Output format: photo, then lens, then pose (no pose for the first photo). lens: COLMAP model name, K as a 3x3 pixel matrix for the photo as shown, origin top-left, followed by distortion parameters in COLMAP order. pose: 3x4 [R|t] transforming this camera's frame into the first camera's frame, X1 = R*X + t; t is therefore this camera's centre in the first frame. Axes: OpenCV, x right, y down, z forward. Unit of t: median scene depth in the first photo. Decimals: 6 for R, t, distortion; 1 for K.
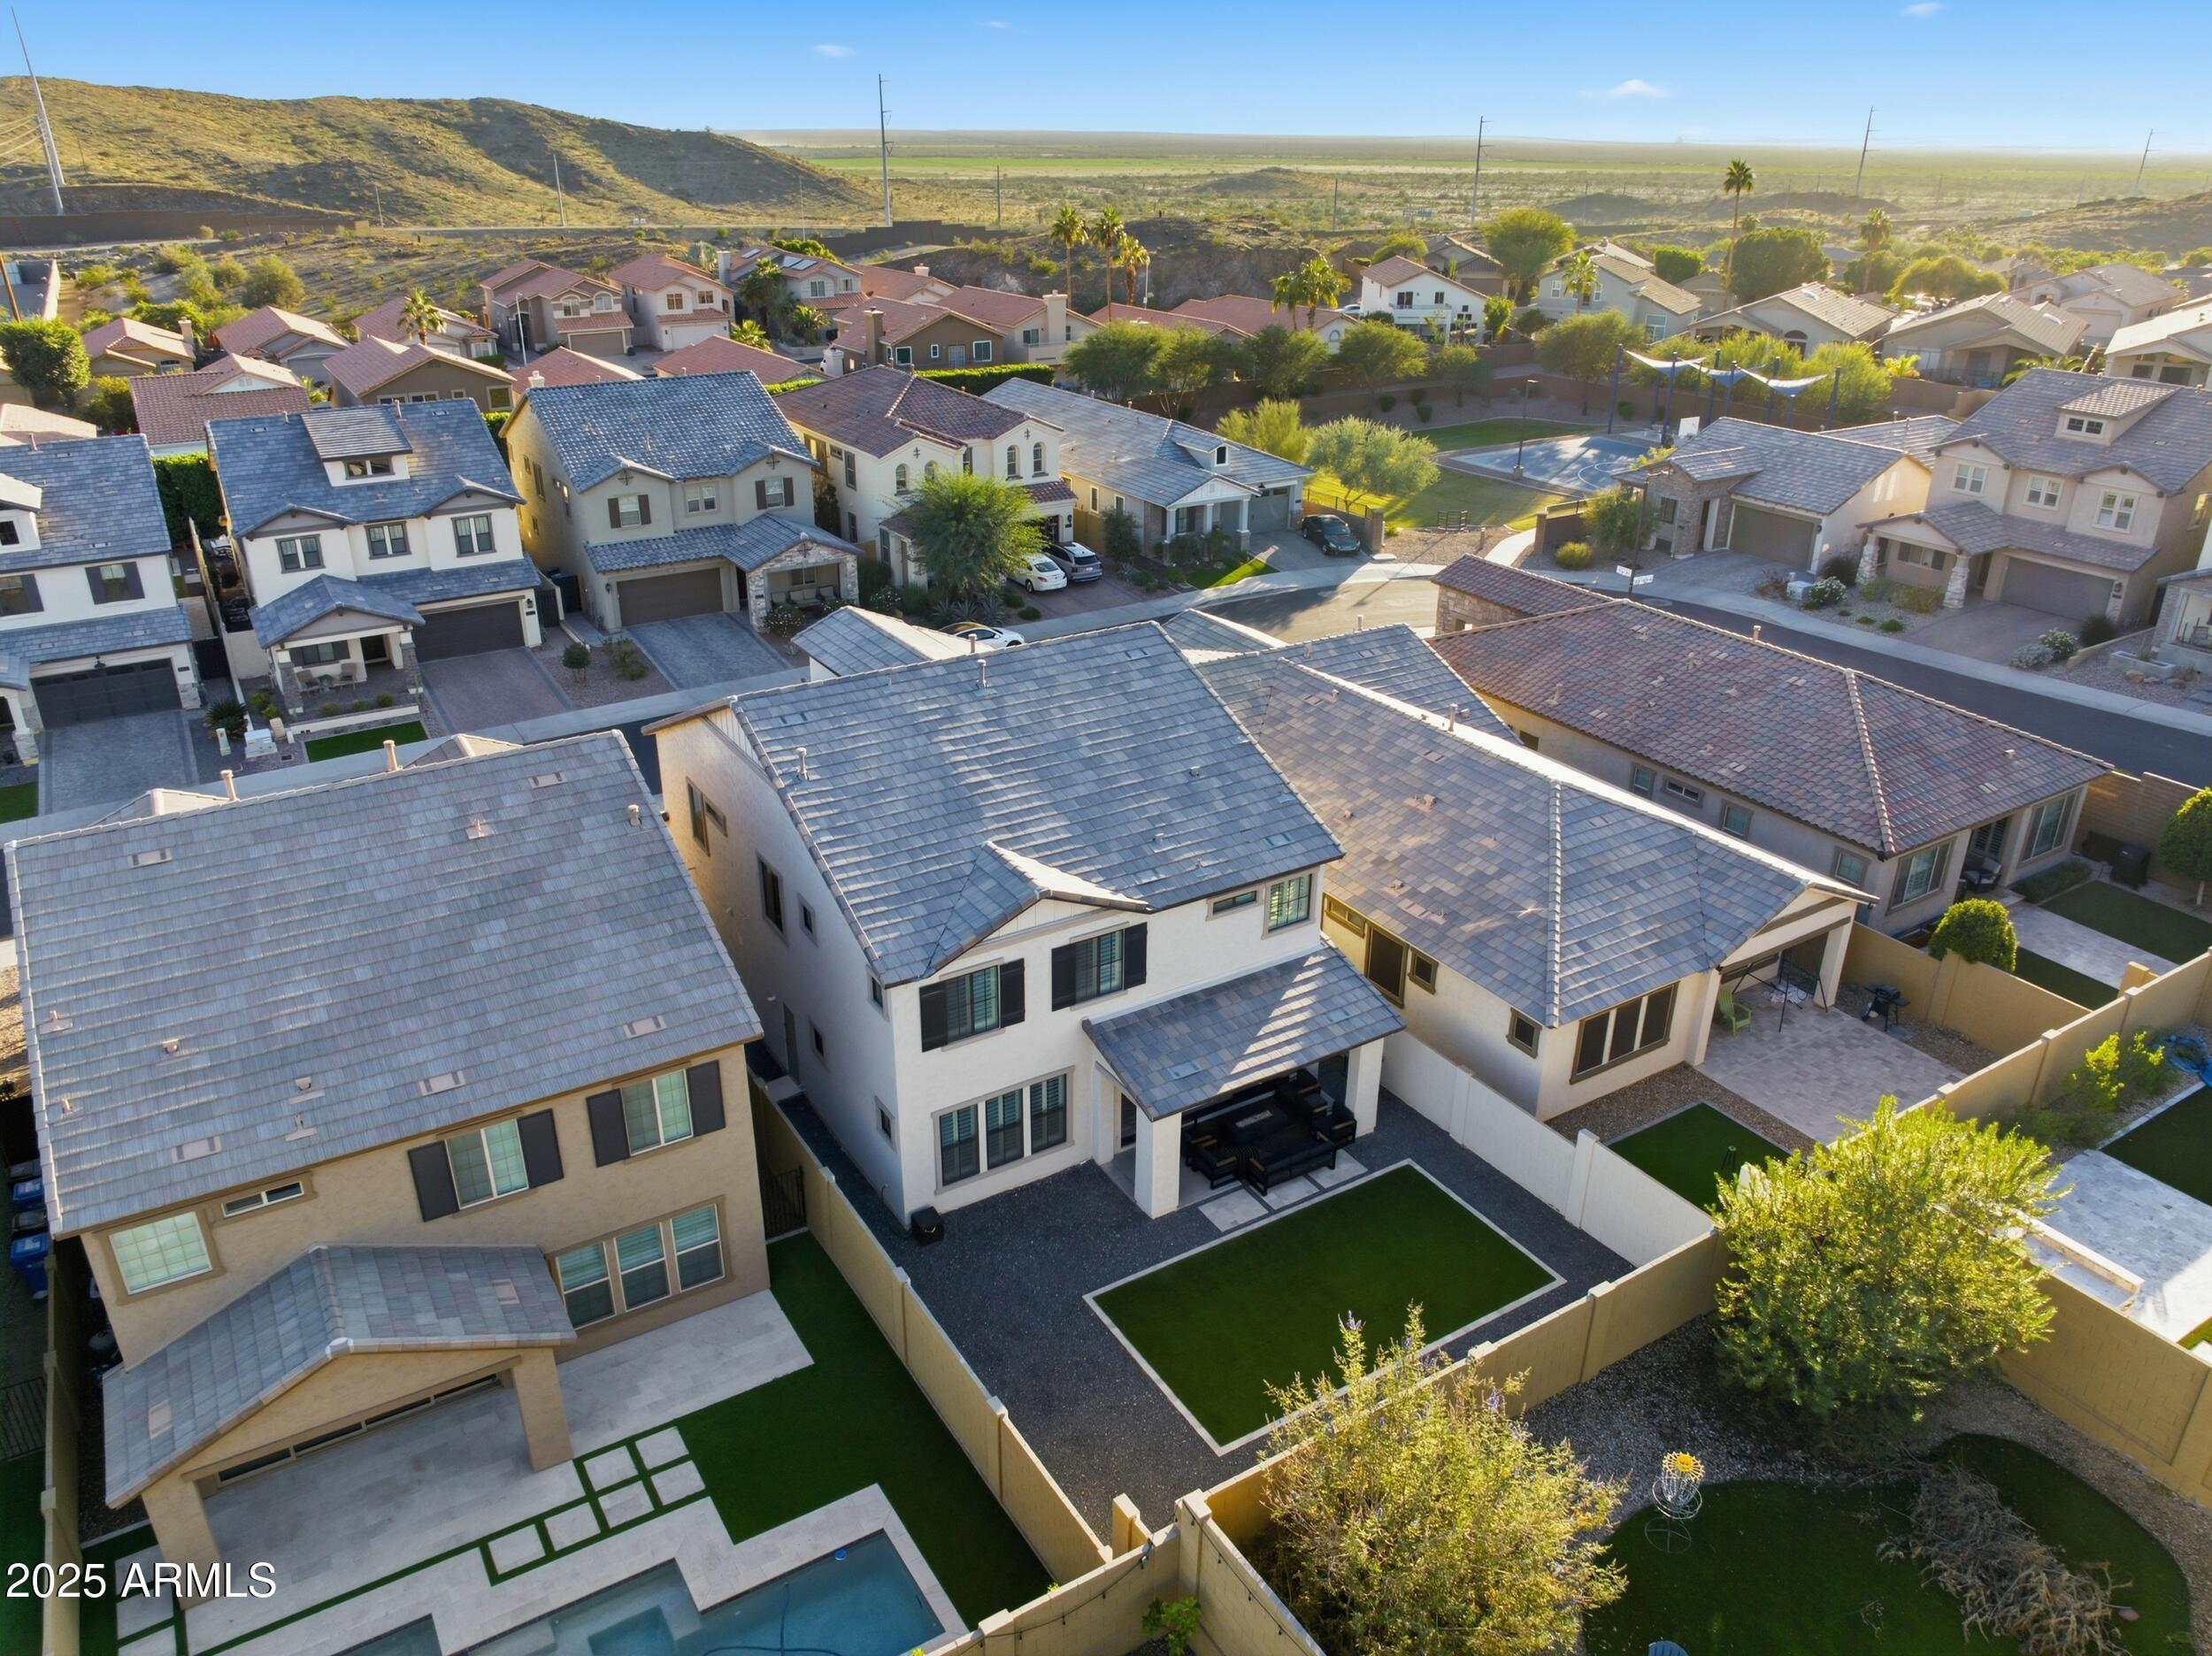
lens RADIAL K [[1565.9, 0, 1105.6], [0, 1565.9, 828.4], [0, 0, 1]] dist [-0.055347, 0.038189]
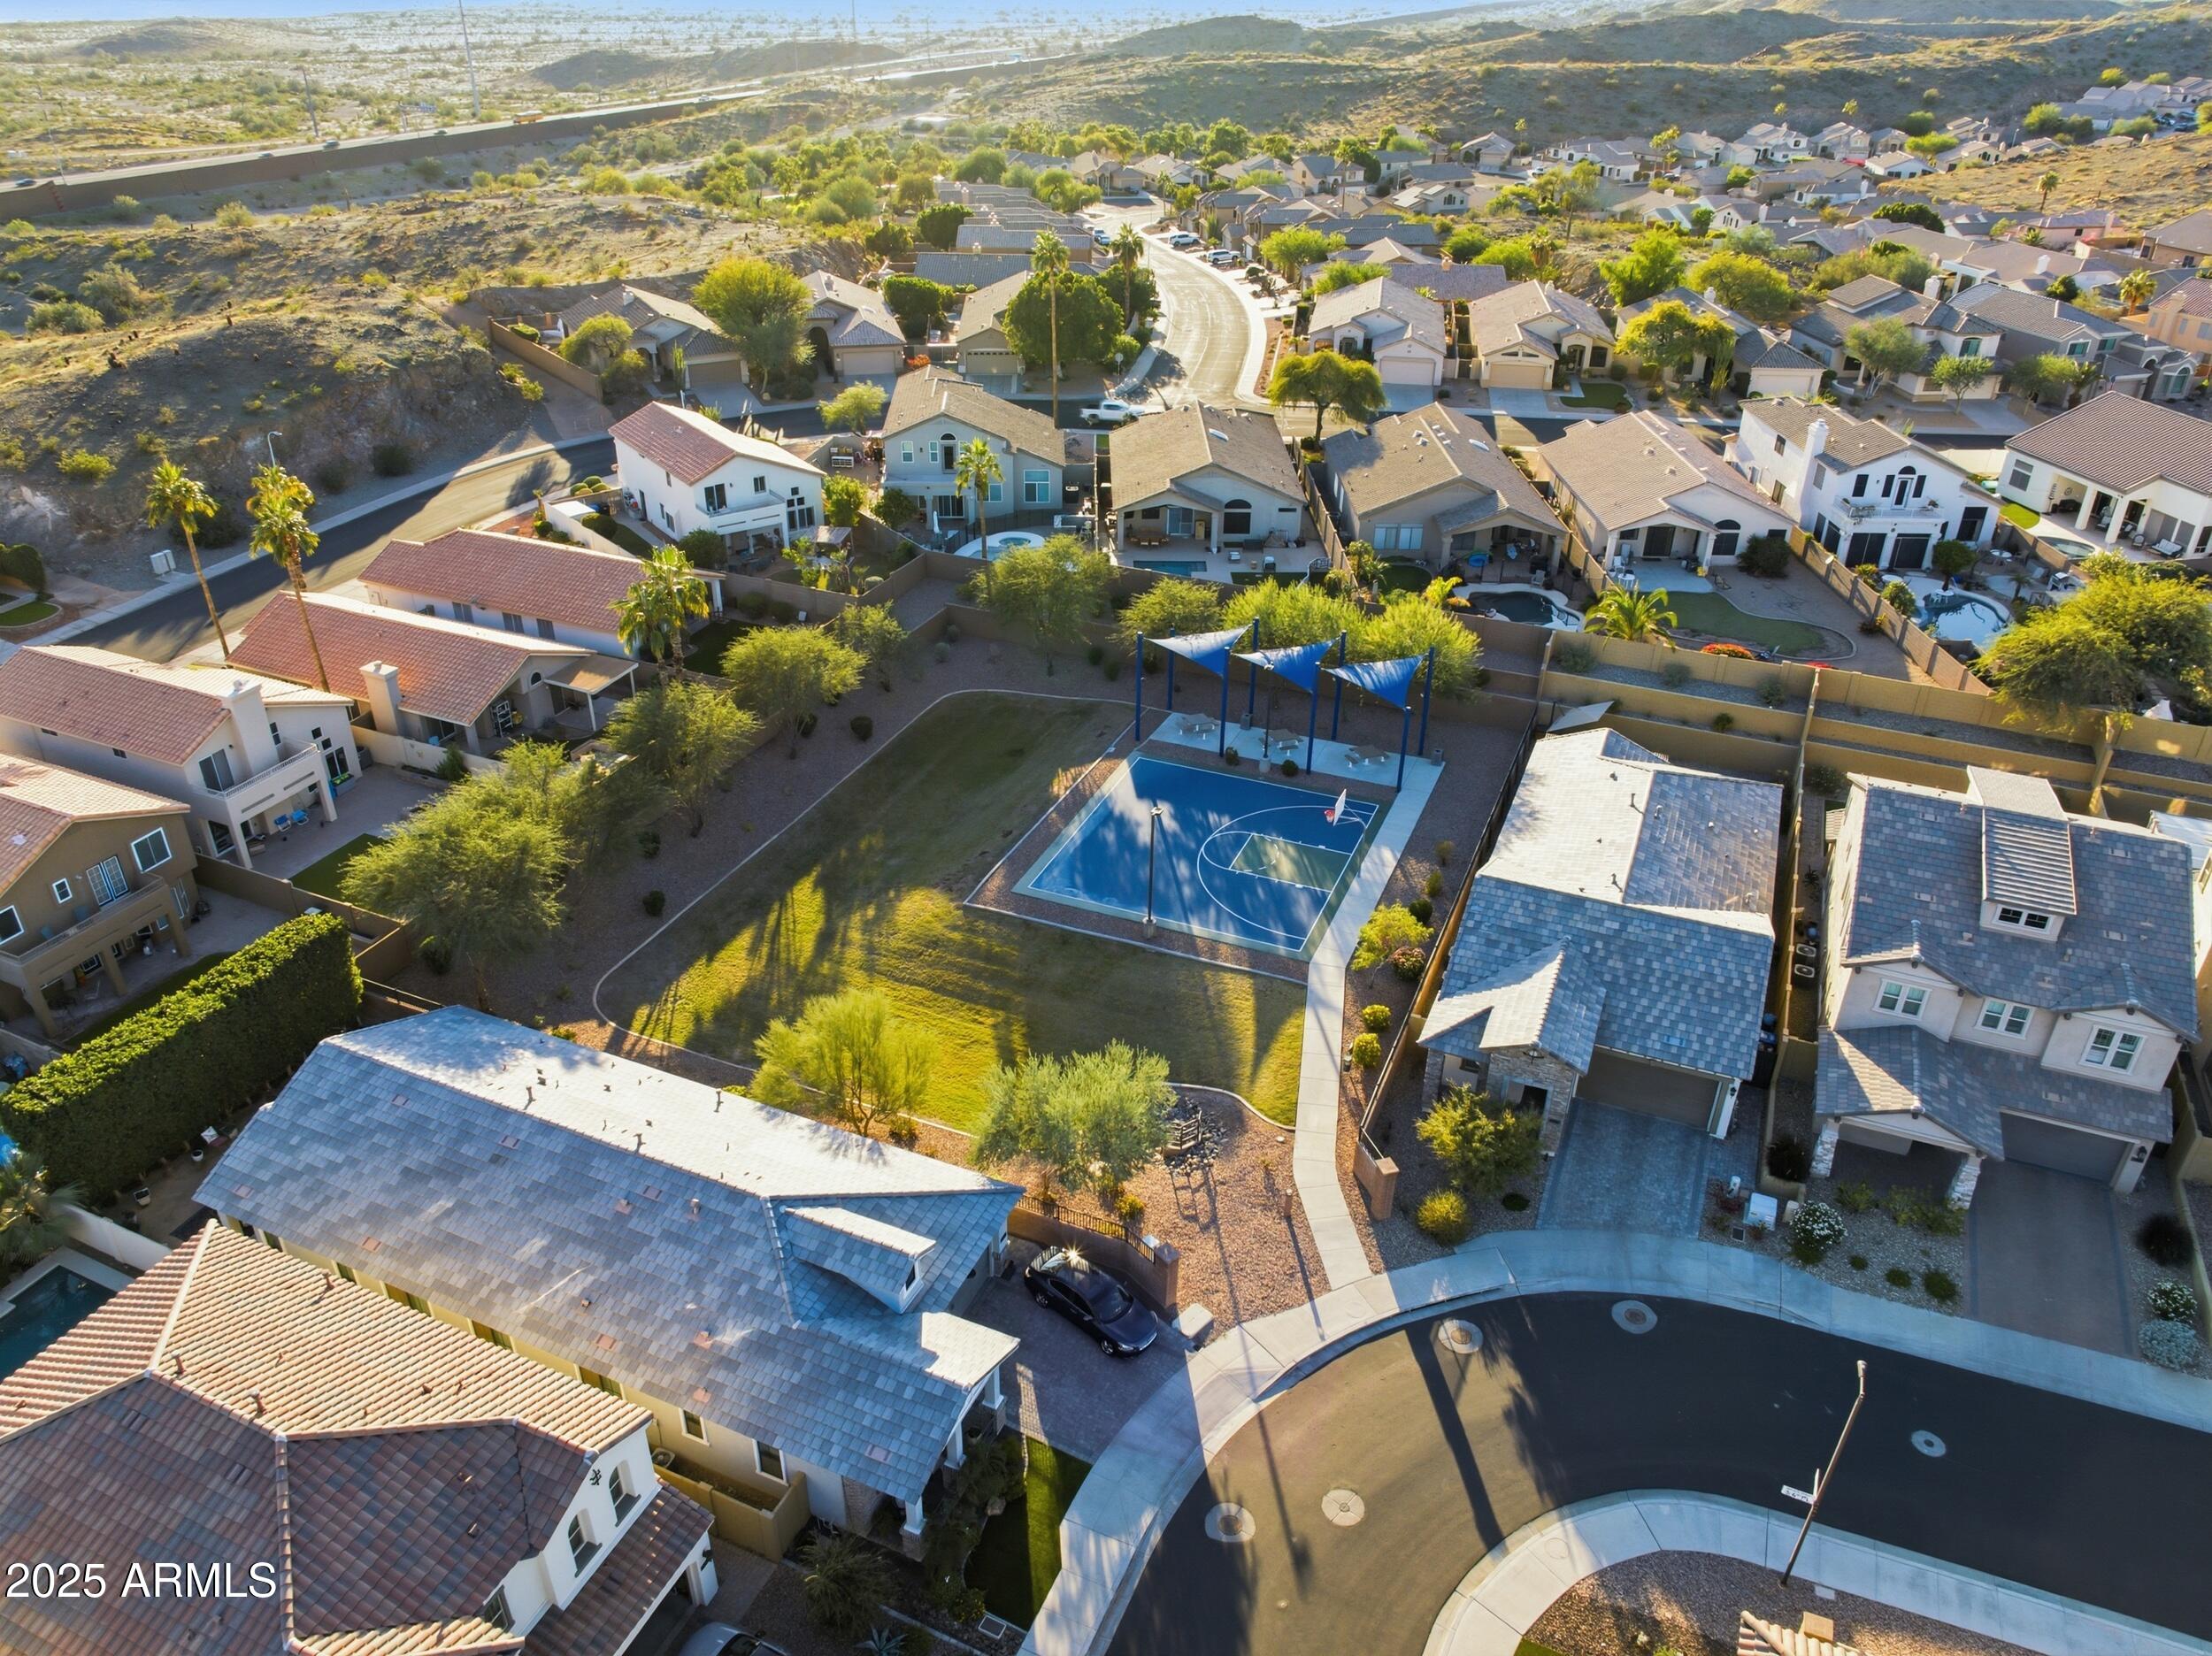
lens RADIAL K [[1565.9, 0, 1103.2], [0, 1565.9, 828.3], [0, 0, 1]] dist [-0.055347, 0.038189]
pose [[0.825697, -0.282274, 0.488411, -0.103728], [0.231586, 0.959097, 0.162790, -0.515070], [-0.514385, -0.021306, 0.857294, 0.552409]]
